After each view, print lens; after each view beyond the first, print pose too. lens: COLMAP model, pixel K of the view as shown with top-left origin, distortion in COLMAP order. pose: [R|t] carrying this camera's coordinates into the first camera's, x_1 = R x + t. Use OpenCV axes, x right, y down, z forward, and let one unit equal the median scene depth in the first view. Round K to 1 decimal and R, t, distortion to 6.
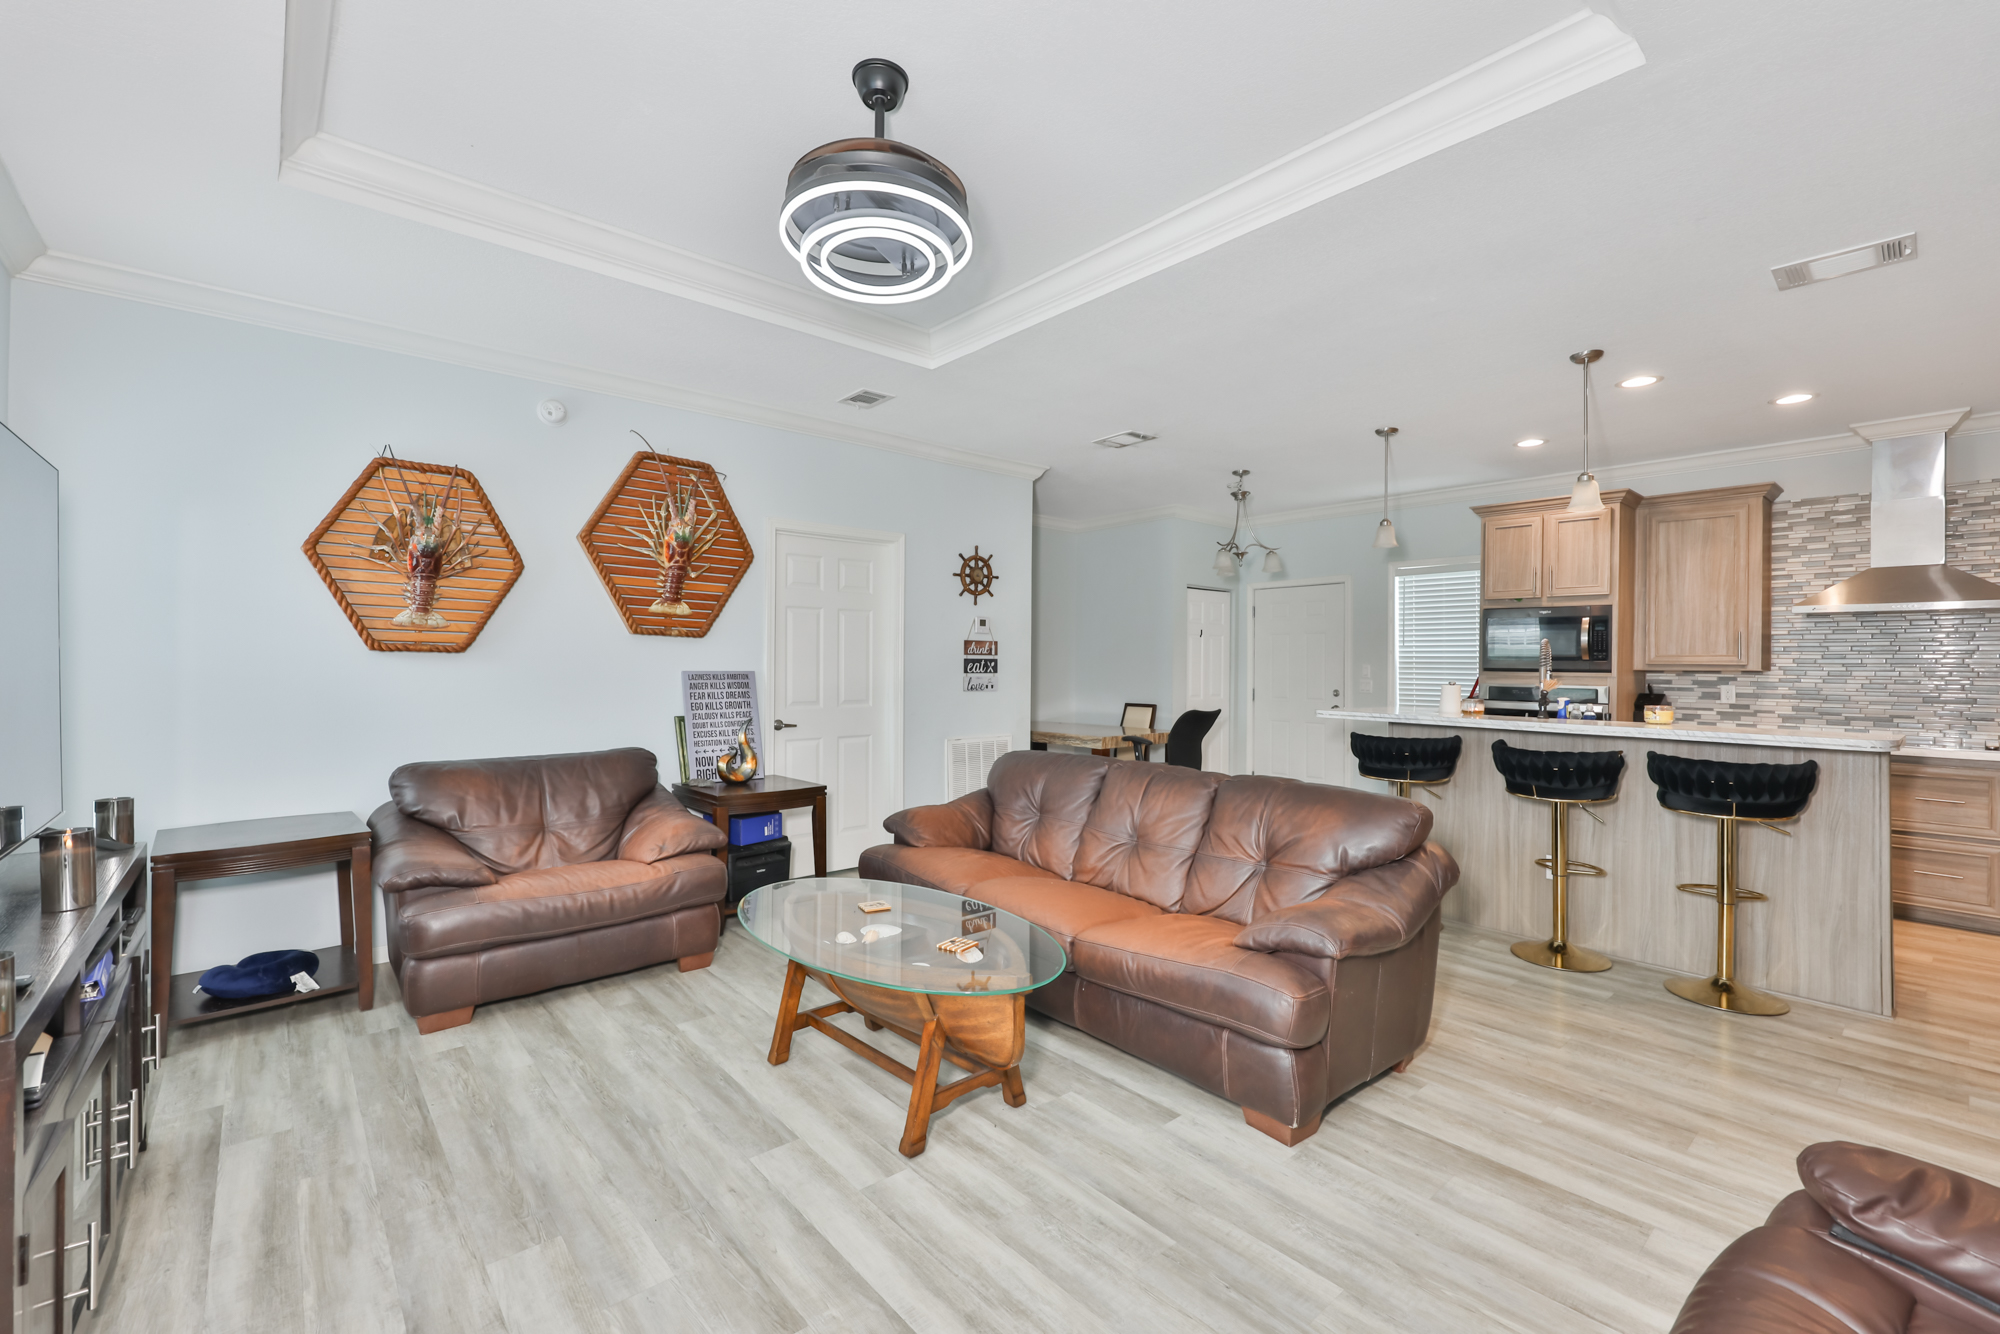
lens RADIAL K [[851.4, 0, 994.3], [0, 851.4, 657.0], [0, 0, 1]] dist [0.000630, 0.000171]
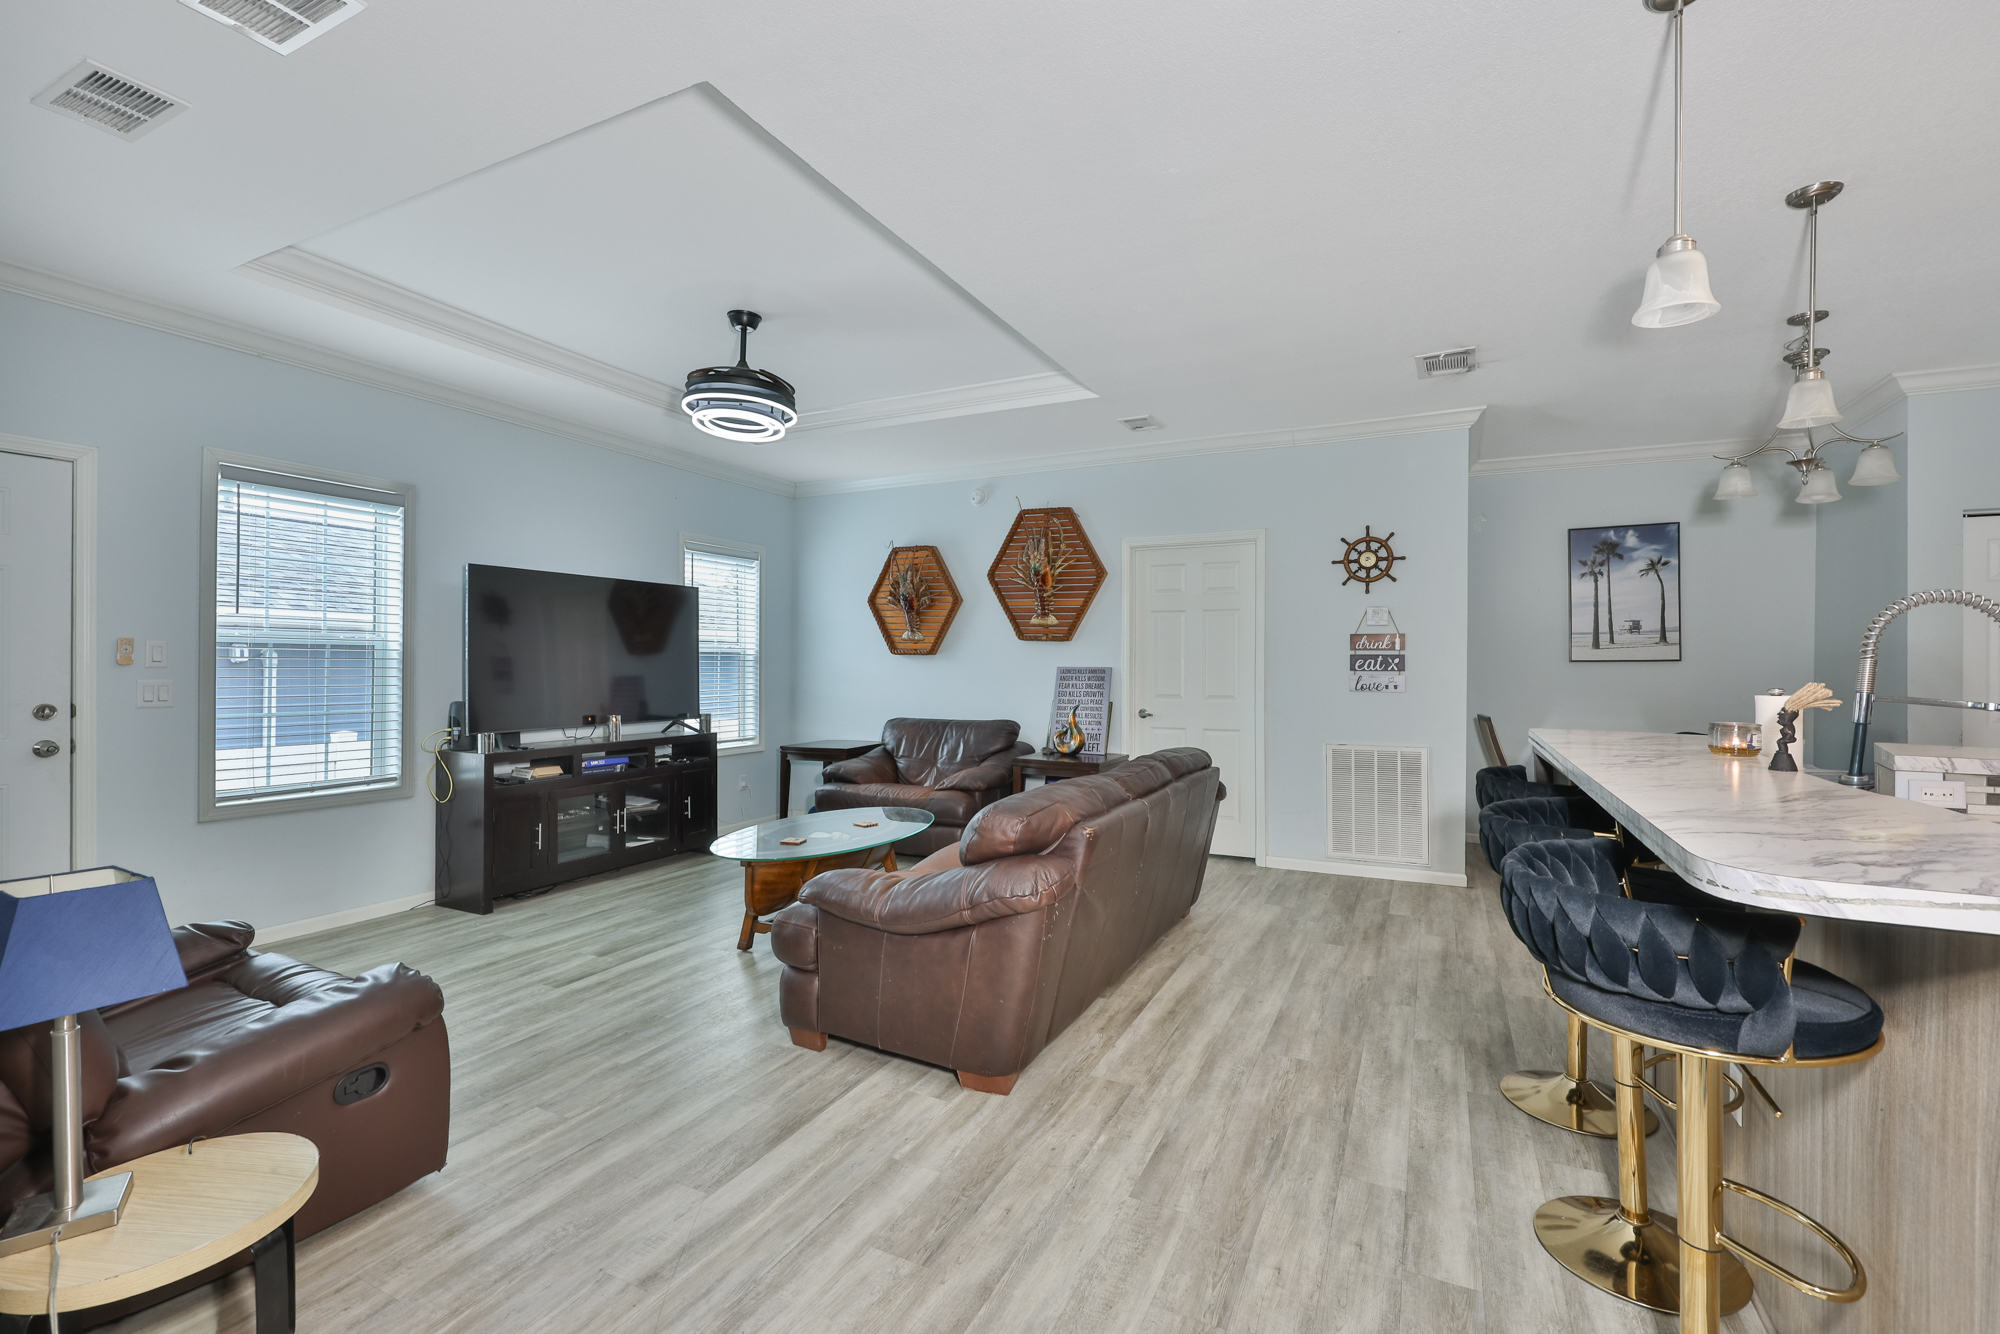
lens RADIAL K [[852.2, 0, 1012.5], [0, 852.2, 659.3], [0, 0, 1]] dist [0.000454, 0.000045]
pose [[0.395824, -0.006863, -0.918301, 0.799031], [0.007960, 0.999960, -0.004043, 0.009196], [0.918292, -0.005709, 0.395863, 0.394538]]
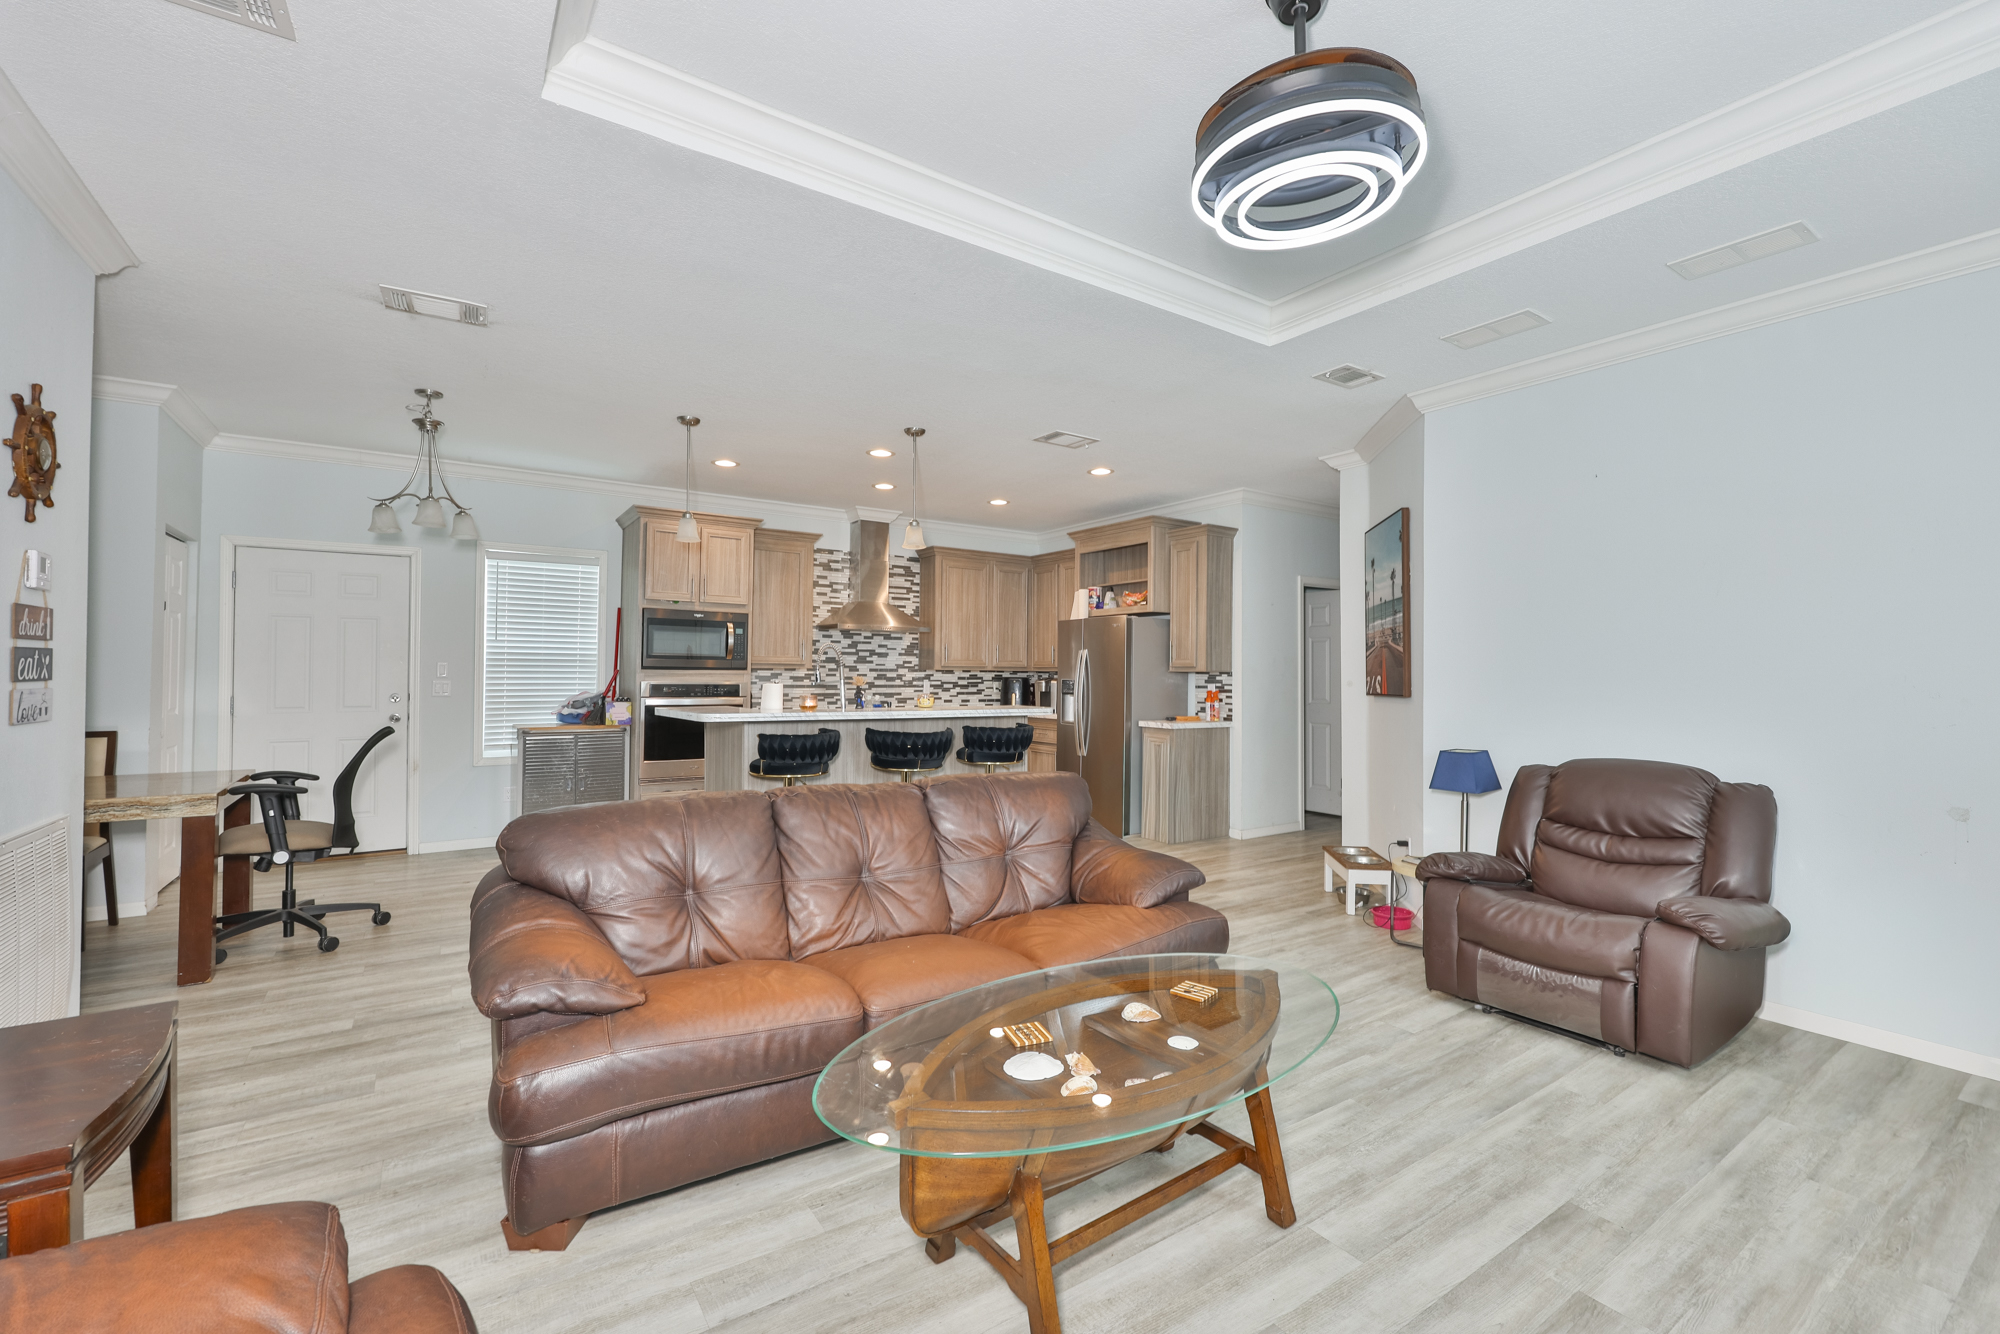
lens RADIAL K [[844.6, 0, 1018.9], [0, 844.6, 658.7], [0, 0, 1]] dist [-0.001358, 0.000030]
pose [[0.102020, 0.006564, 0.994761, -0.483676], [-0.017319, 0.999838, -0.004821, 0.001094], [-0.994632, -0.016737, 0.102117, 0.572798]]
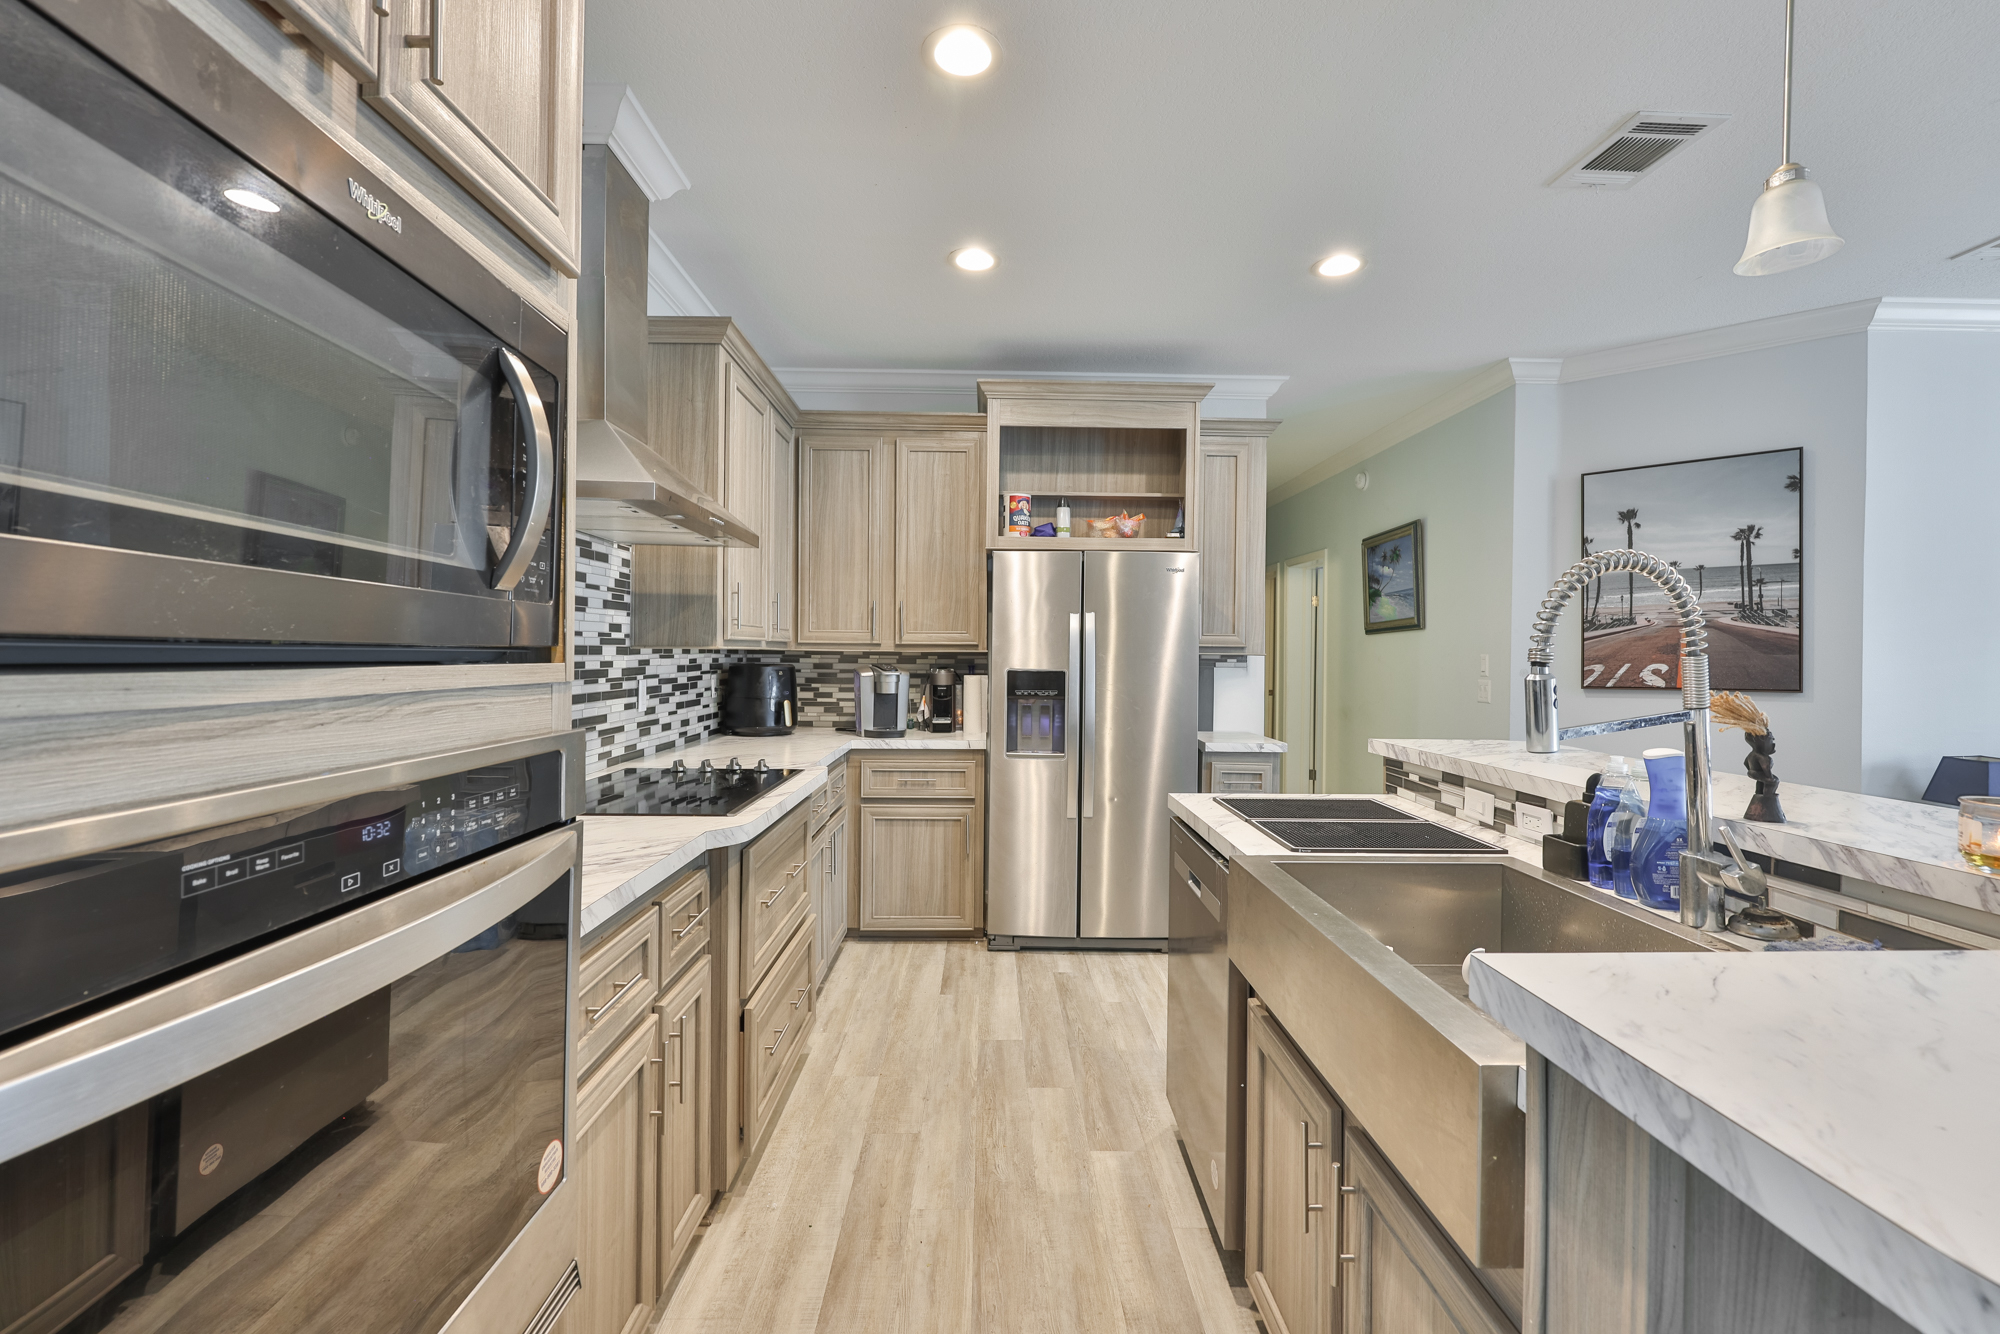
lens RADIAL K [[836.2, 0, 1004.7], [0, 836.2, 657.5], [0, 0, 1]] dist [0.001296, 0.000168]
pose [[-0.773083, -0.022611, 0.633902, 0.591291], [-0.025342, 0.999668, 0.004752, 0.015684], [-0.633798, -0.012391, -0.773399, 1.253727]]
